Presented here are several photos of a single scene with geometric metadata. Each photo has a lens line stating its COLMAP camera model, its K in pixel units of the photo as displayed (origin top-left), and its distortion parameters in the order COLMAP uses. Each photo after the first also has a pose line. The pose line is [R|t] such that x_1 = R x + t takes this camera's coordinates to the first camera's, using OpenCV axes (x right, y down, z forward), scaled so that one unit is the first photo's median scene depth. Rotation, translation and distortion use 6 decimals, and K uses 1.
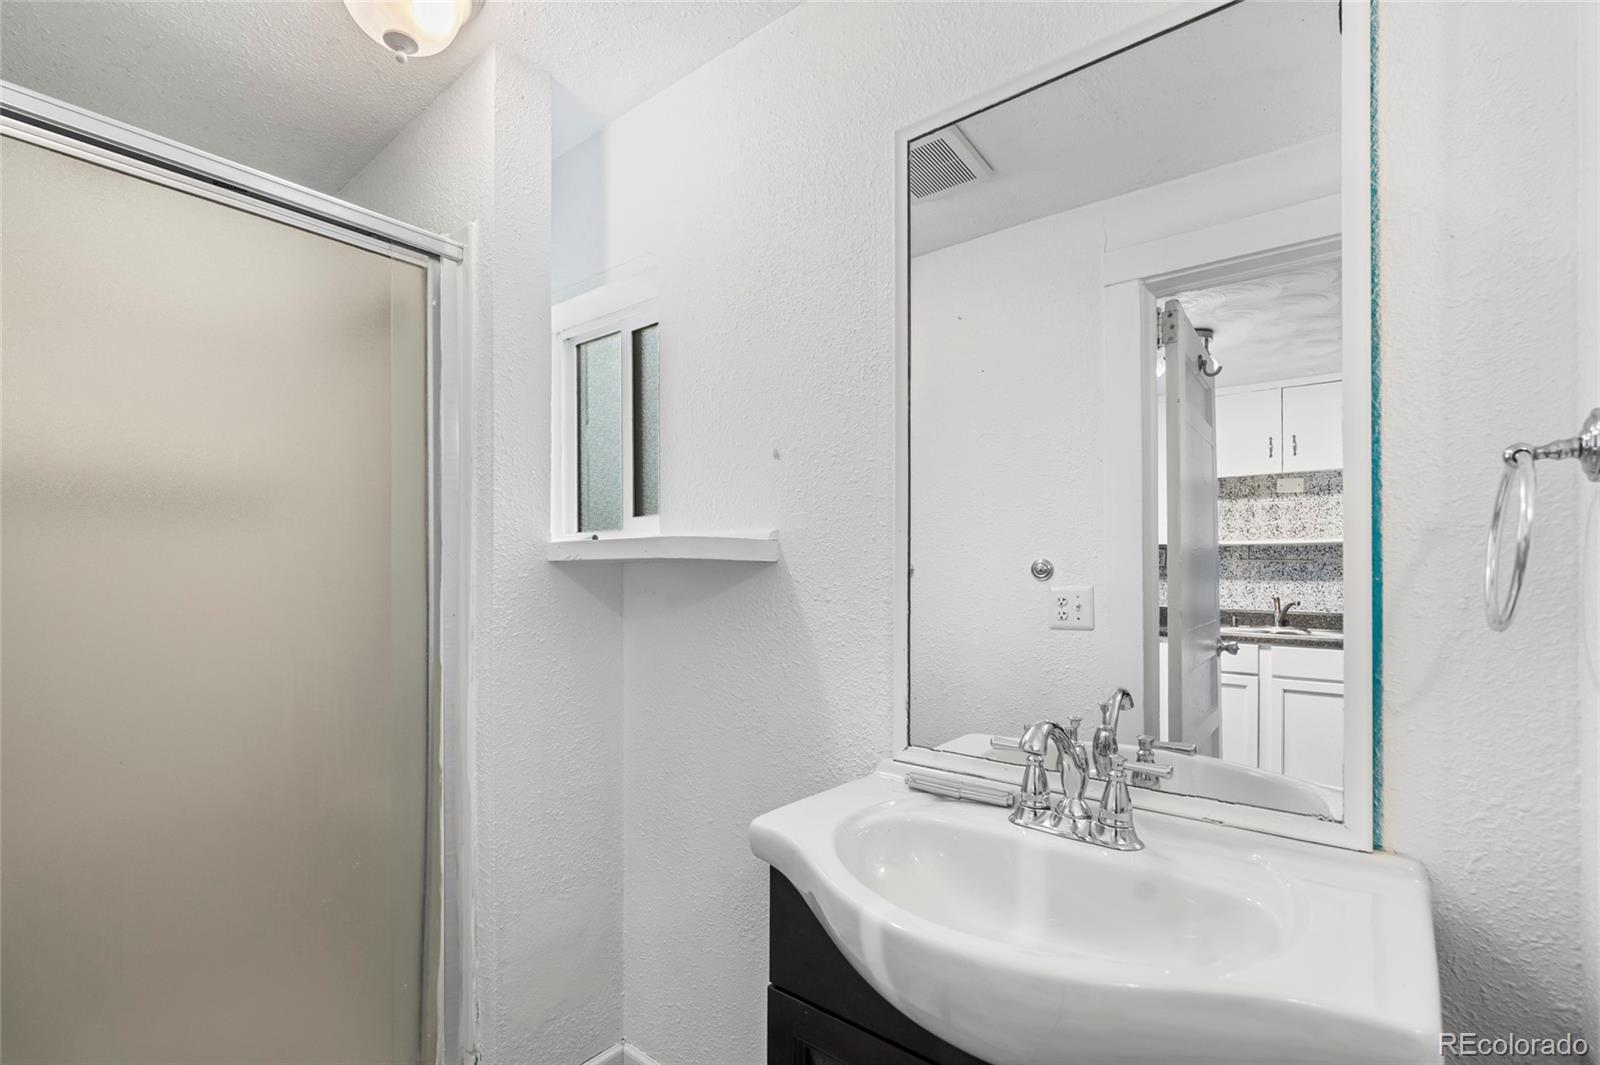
lens RADIAL K [[726.5, 0, 803.6], [0, 726.5, 569.8], [0, 0, 1]] dist [0.000181, -0.000069]
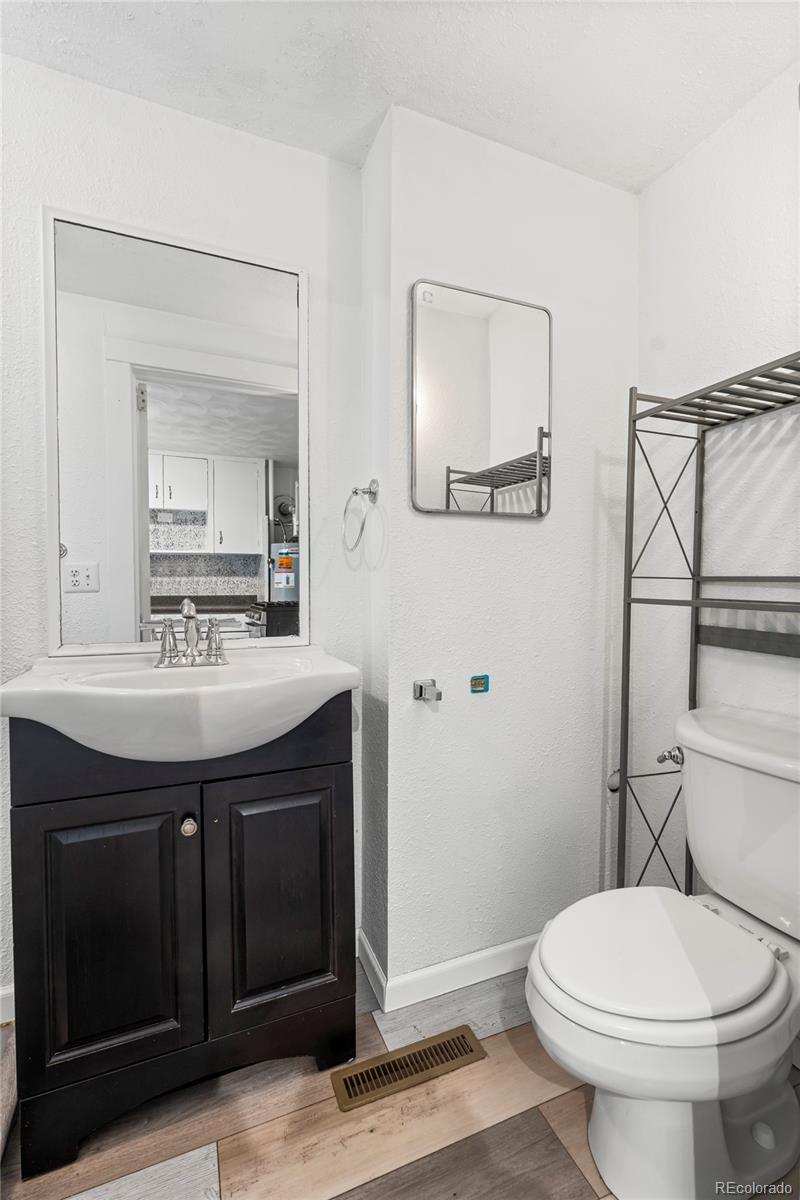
lens RADIAL K [[529.0, 0, 400.0], [0, 529.0, 600.0], [0, 0, 1]] dist [-0.012812, -0.000339]
pose [[0.481948, -0.031557, 0.875631, -0.245427], [0.003718, 0.999416, 0.033972, 0.065131], [-0.876192, -0.013117, 0.481784, -0.055001]]
